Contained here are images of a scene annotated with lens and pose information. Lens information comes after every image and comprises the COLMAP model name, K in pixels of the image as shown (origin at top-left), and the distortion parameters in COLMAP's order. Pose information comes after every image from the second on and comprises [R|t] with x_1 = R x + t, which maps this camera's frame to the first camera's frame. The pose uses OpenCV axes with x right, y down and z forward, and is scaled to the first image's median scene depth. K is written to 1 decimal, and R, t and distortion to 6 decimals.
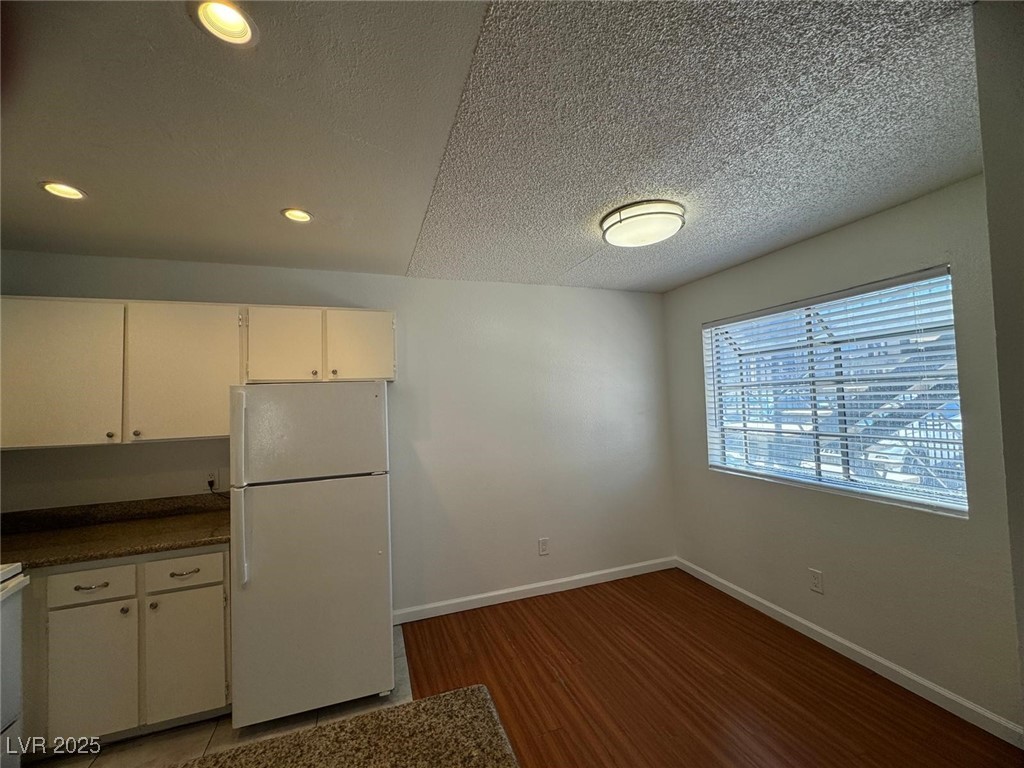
lens RADIAL K [[394.2, 0, 515.8], [0, 394.2, 383.5], [0, 0, 1]] dist [-0.014940, 0.000500]
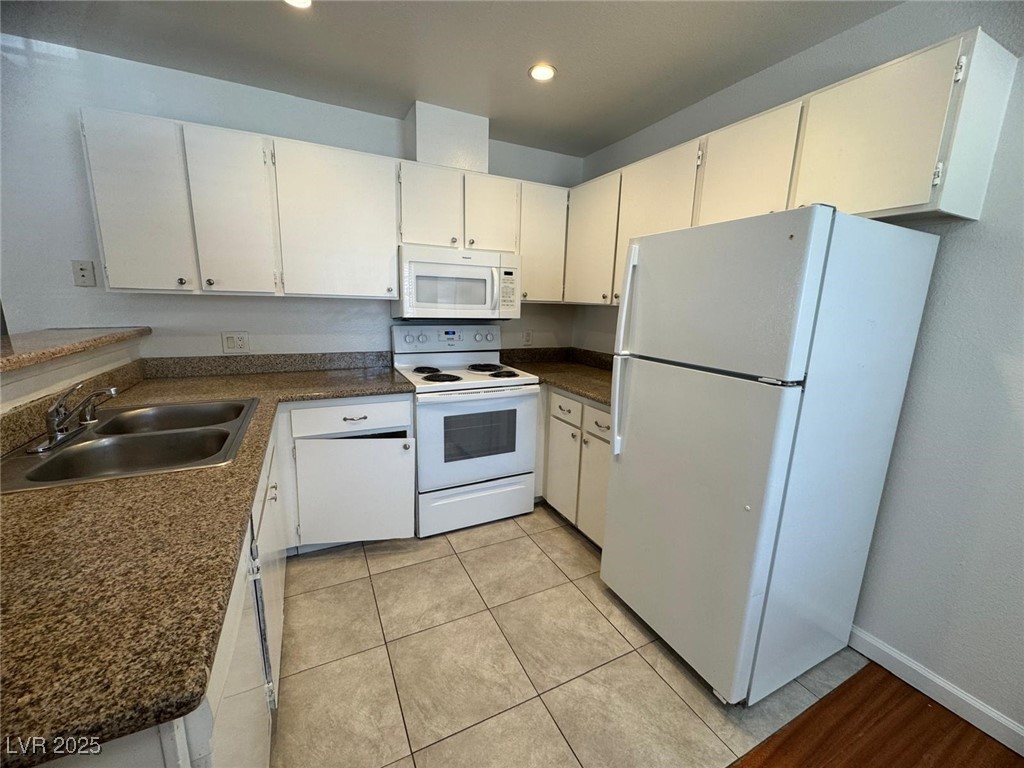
lens RADIAL K [[409.4, 0, 515.8], [0, 409.4, 385.3], [0, 0, 1]] dist [-0.001453, 0.000012]
pose [[0.118448, 0.238754, -0.963829, 0.150706], [0.006679, 0.970449, 0.241214, 0.075612], [0.992938, -0.035009, 0.113353, 0.478744]]
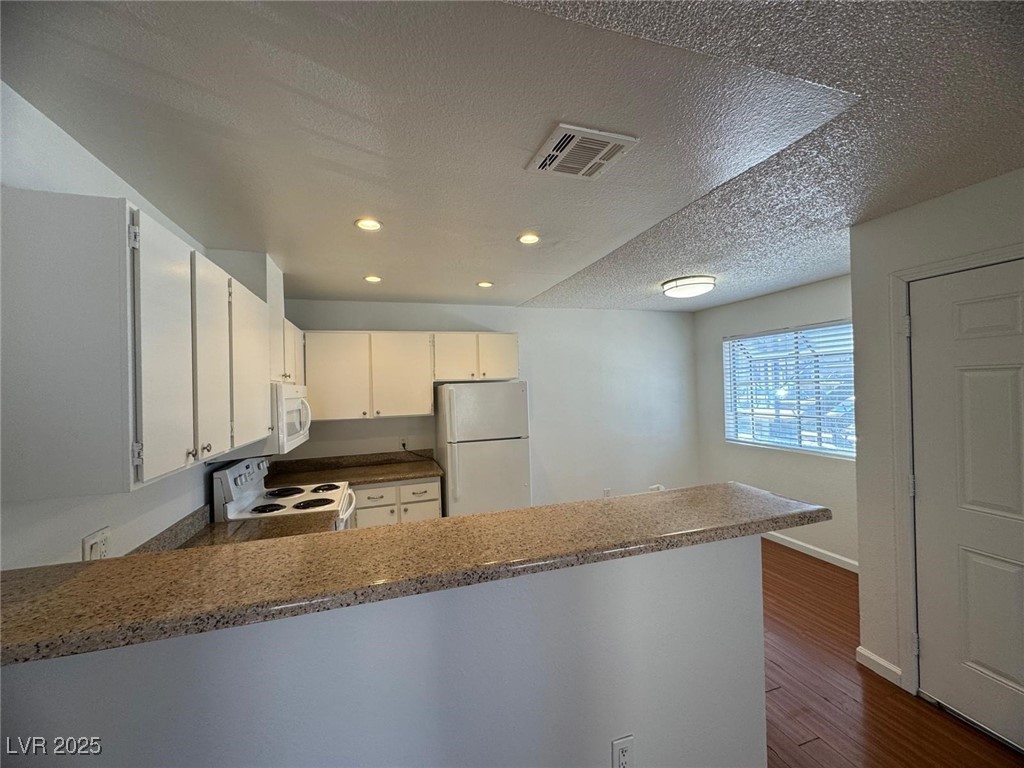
lens RADIAL K [[394.2, 0, 509.3], [0, 394.2, 381.7], [0, 0, 1]] dist [-0.014940, 0.000500]
pose [[0.999172, 0.004270, -0.040450, -0.289580], [-0.002999, 0.999501, 0.031439, -0.048462], [0.040564, -0.031291, 0.998687, -0.546854]]
